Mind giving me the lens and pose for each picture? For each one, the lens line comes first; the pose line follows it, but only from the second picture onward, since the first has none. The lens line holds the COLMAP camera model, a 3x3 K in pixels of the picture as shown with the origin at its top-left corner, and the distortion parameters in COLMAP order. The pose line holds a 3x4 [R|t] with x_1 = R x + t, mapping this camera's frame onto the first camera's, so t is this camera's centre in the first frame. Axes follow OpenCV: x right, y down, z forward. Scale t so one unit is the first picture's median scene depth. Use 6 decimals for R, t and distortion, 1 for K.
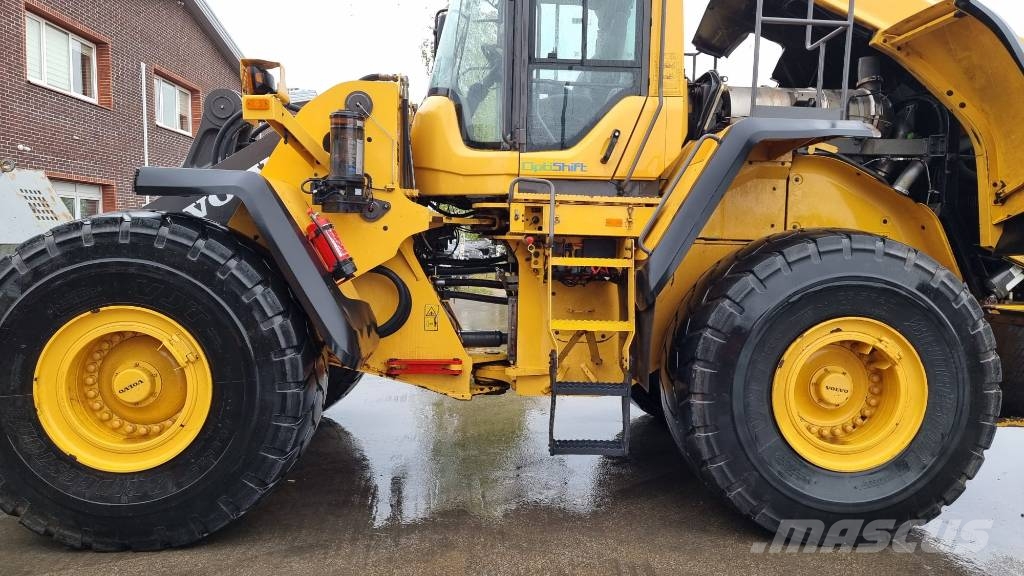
lens RADIAL K [[718.8, 0, 517.4], [0, 718.8, 288.8], [0, 0, 1]] dist [0.075725, -0.055111]
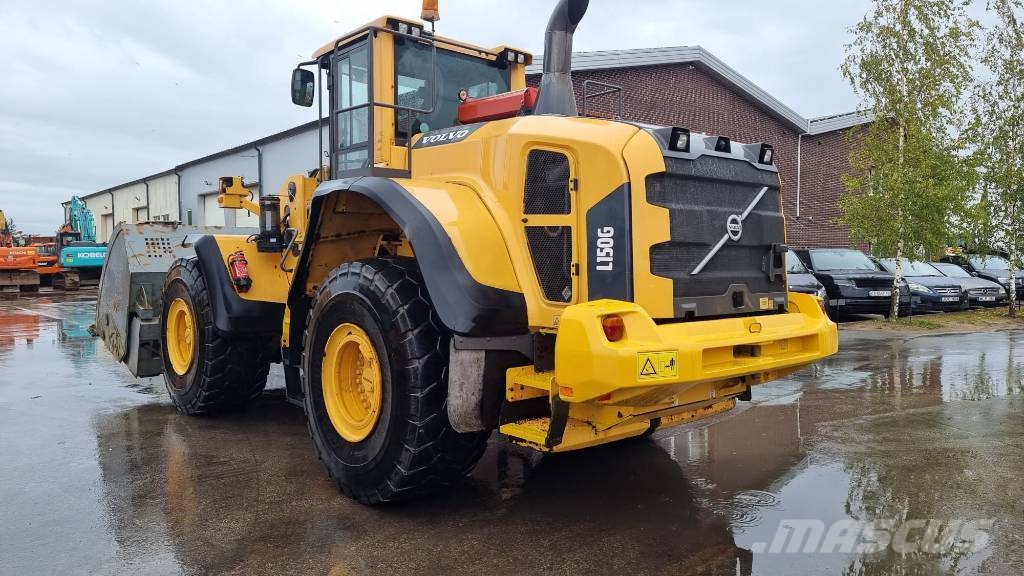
lens RADIAL K [[718.8, 0, 523.9], [0, 718.8, 275.4], [0, 0, 1]] dist [0.075725, -0.055111]
pose [[0.609524, 0.003831, -0.792759, 1.589095], [-0.046950, 0.998408, -0.031274, -0.021655], [0.791376, 0.056283, 0.608733, 0.419441]]
